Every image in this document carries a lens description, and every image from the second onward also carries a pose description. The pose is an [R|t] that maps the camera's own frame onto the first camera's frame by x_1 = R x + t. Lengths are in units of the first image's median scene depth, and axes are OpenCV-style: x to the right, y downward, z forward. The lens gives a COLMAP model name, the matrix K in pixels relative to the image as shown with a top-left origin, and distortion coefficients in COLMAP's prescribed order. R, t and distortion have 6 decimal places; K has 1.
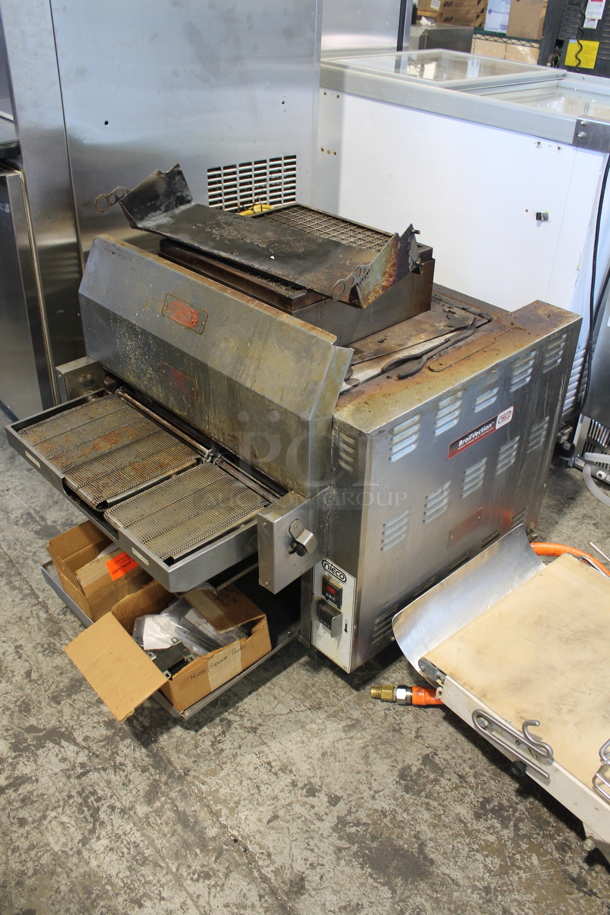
lens RADIAL K [[764.0, 0, 302.5], [0, 764.0, 452.2], [0, 0, 1]] dist [-0.149009, 0.121592]
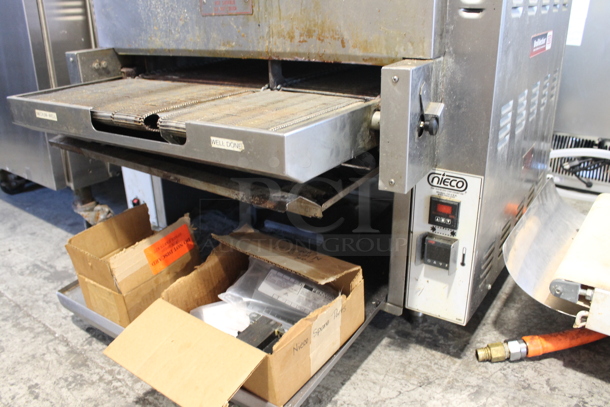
lens RADIAL K [[509.3, 0, 305.0], [0, 509.3, 203.5], [0, 0, 1]] dist [-0.149009, 0.121592]
pose [[0.974870, -0.116301, 0.190005, -0.205705], [0.153213, 0.969190, -0.192863, 0.249191], [-0.161721, 0.217128, 0.962654, 0.483788]]
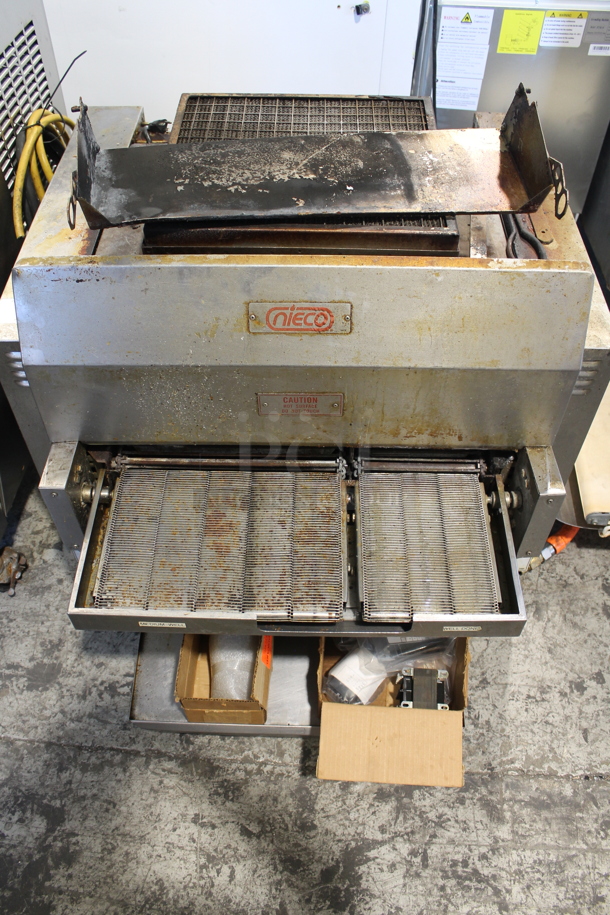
lens RADIAL K [[764.0, 0, 302.5], [0, 764.0, 452.2], [0, 0, 1]] dist [-0.149009, 0.121592]
pose [[0.702429, -0.556228, 0.444076, -0.492975], [0.412275, 0.826560, 0.383181, -0.324202], [-0.580191, -0.086076, 0.809919, 0.418333]]
